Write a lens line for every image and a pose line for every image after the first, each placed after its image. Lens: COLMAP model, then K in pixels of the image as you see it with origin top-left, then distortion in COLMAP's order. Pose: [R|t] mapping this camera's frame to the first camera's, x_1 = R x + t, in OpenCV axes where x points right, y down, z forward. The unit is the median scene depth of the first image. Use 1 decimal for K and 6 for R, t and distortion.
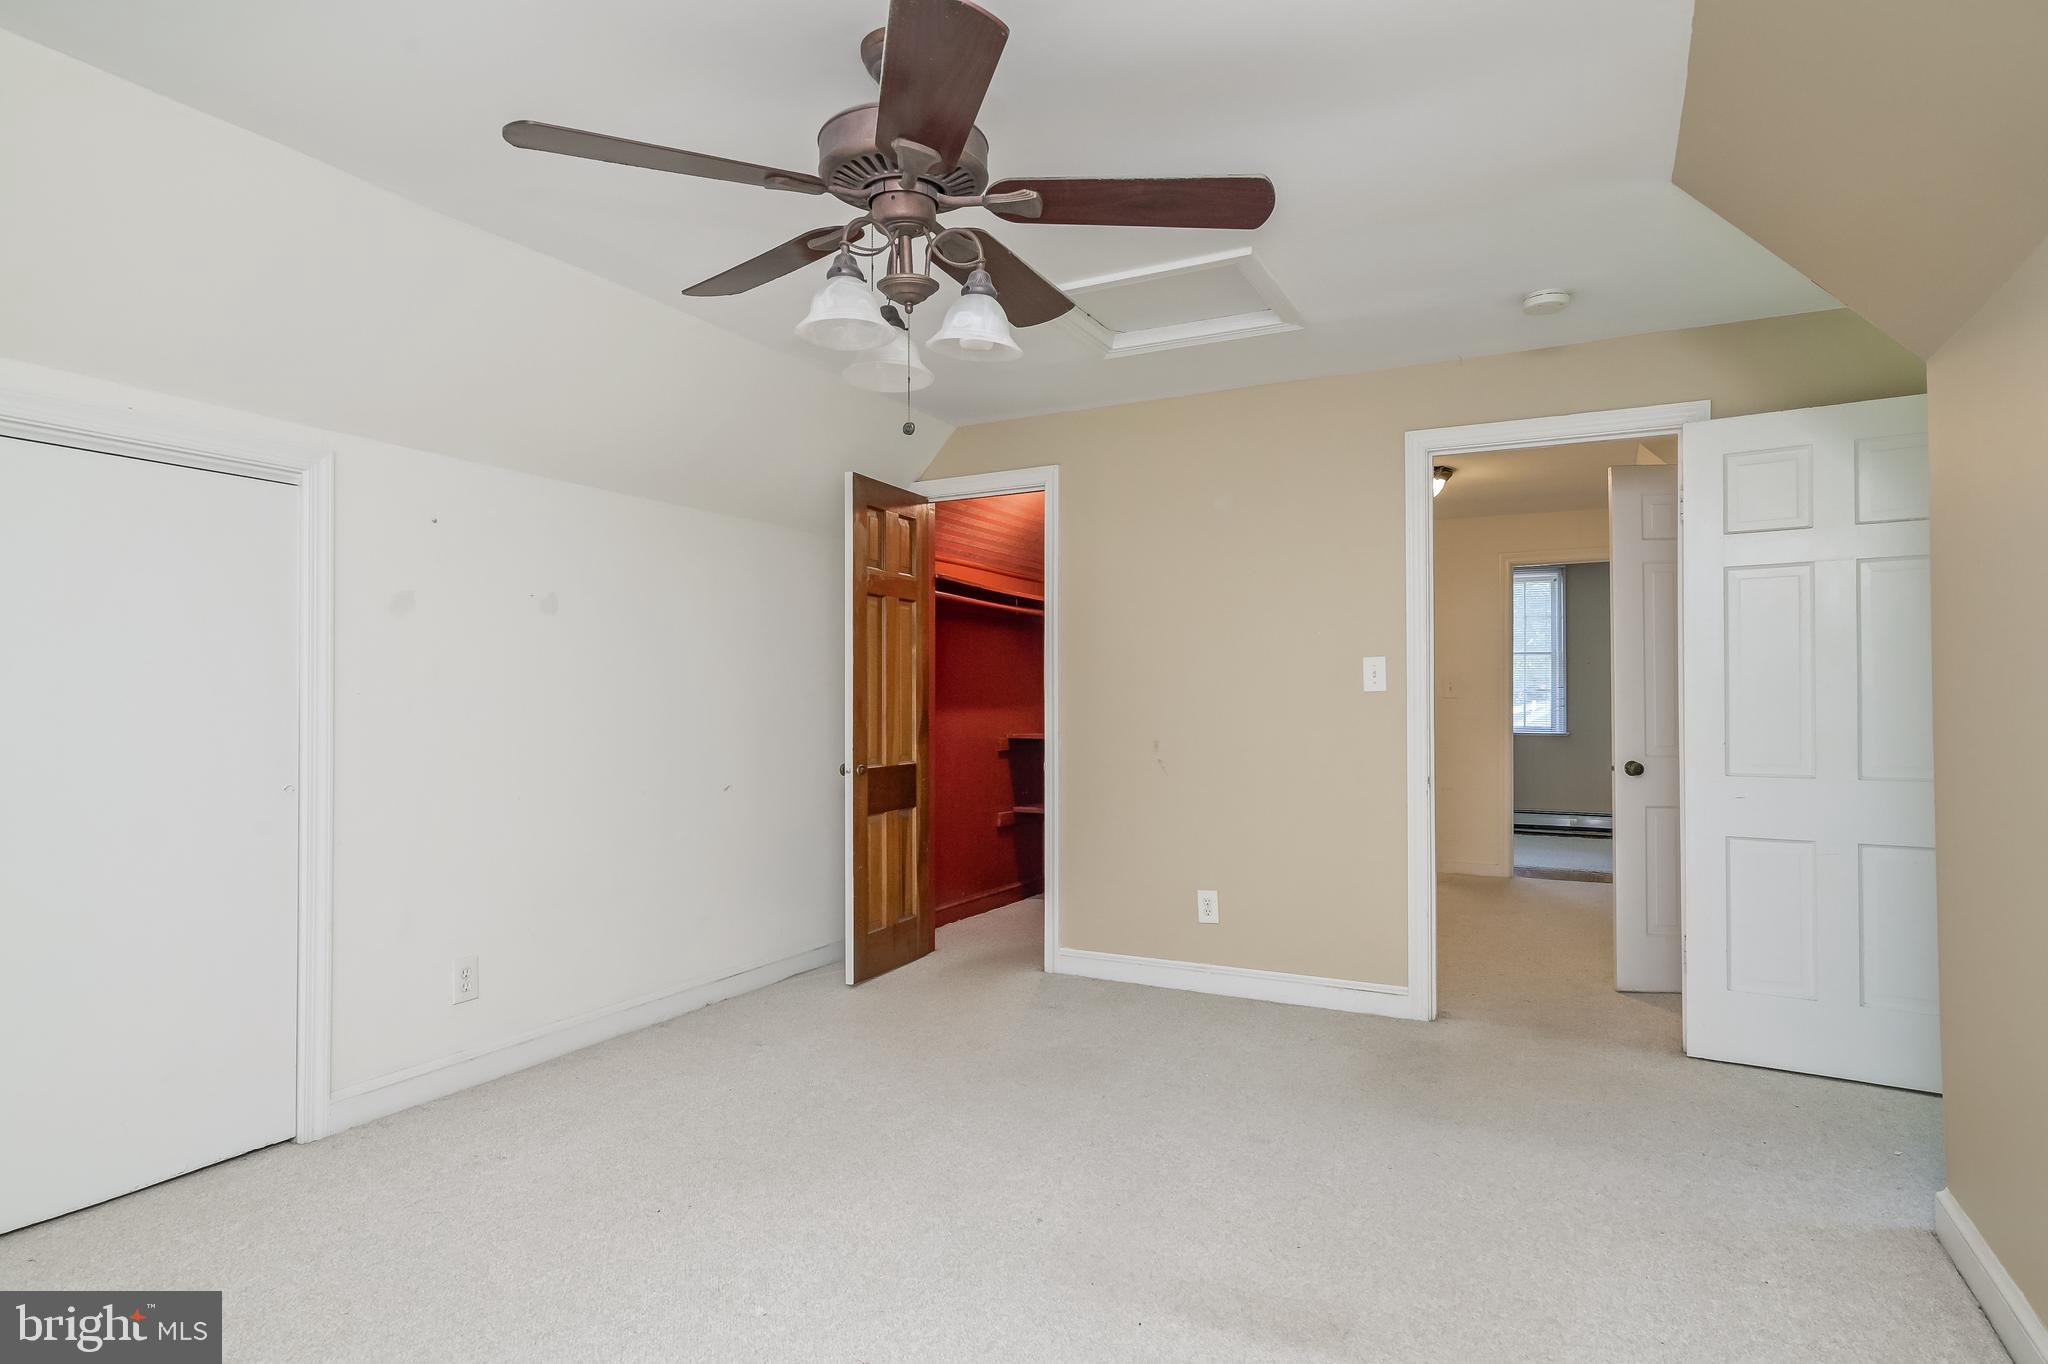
lens RADIAL K [[1113.4, 0, 1024.0], [0, 1113.4, 682.0], [0, 0, 1]] dist [-0.000679, -0.000001]
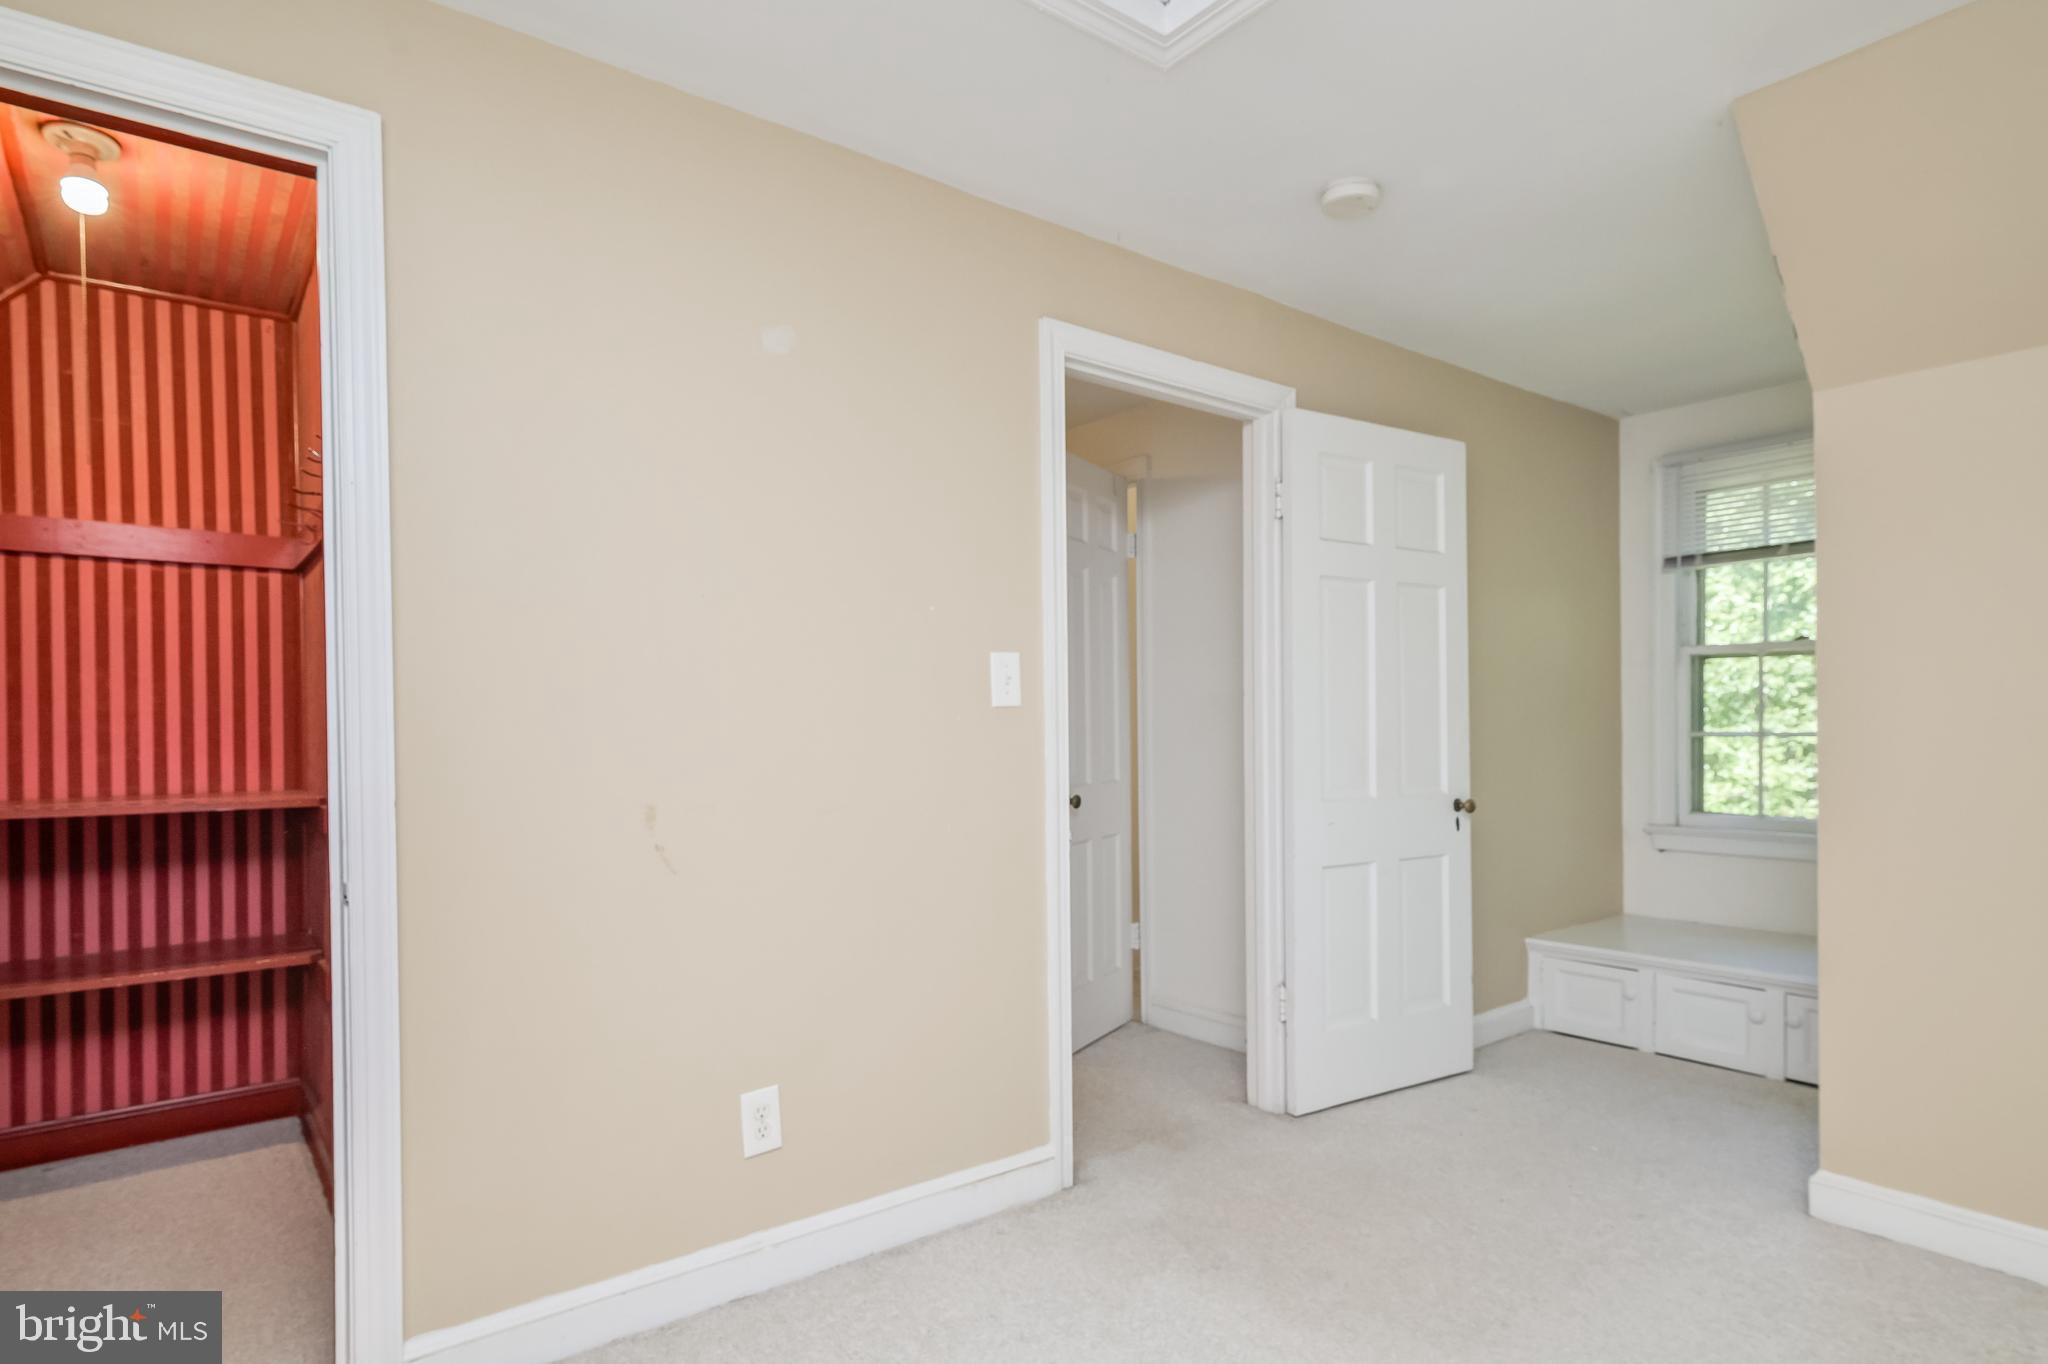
lens RADIAL K [[1125.6, 0, 1021.4], [0, 1125.6, 732.5], [0, 0, 1]] dist [-0.000192, 0.000048]
pose [[0.422109, -0.008609, 0.906504, -0.272554], [-0.007473, 0.999888, 0.012975, 0.015536], [-0.906514, -0.012251, 0.421998, 0.720867]]
